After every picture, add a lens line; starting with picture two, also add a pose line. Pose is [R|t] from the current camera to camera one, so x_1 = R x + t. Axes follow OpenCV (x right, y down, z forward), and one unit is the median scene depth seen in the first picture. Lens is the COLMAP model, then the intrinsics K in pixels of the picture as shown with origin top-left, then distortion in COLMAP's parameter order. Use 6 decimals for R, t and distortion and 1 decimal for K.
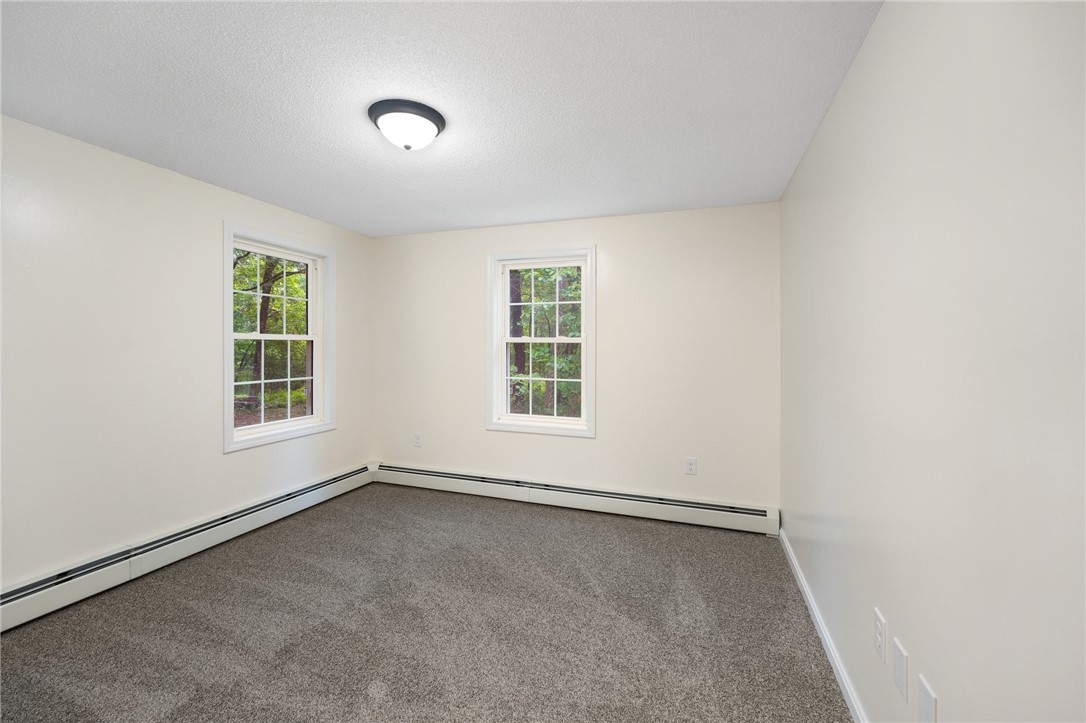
lens RADIAL K [[458.1, 0, 544.2], [0, 458.1, 354.6], [0, 0, 1]] dist [0.001145, 0.000049]
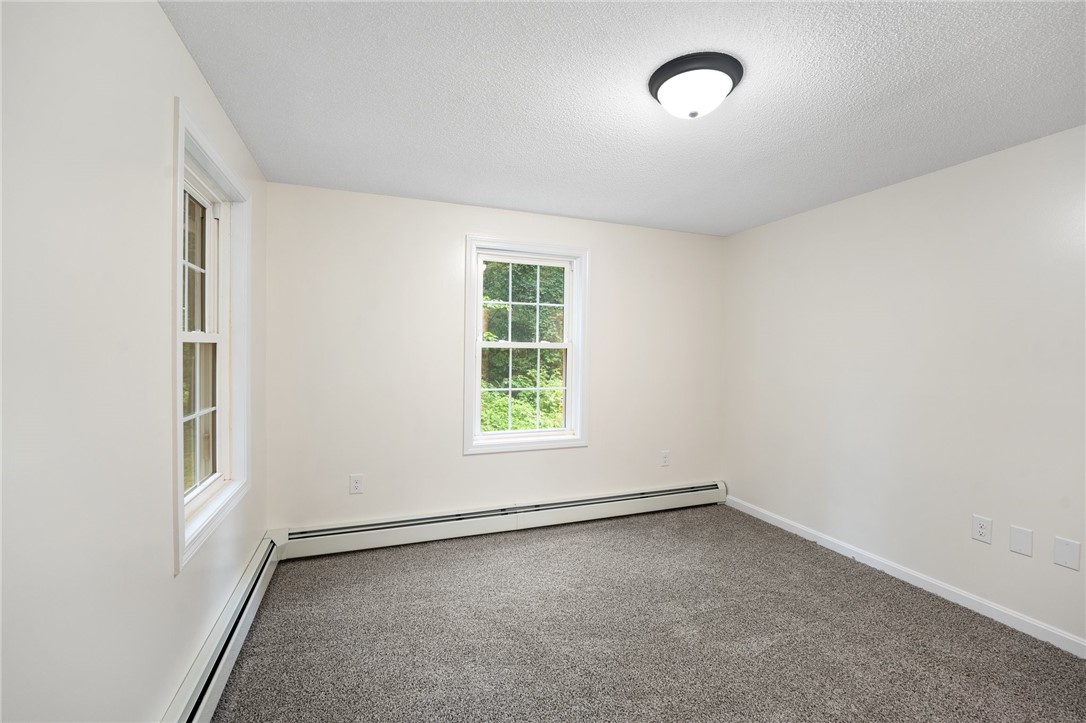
lens RADIAL K [[455.0, 0, 543.0], [0, 455.0, 361.5], [0, 0, 1]] dist [-0.028989, -0.000007]
pose [[0.758968, -0.015286, 0.650949, -0.557707], [0.007004, 0.999858, 0.015313, -0.013477], [-0.651090, -0.007063, 0.758967, 0.310940]]
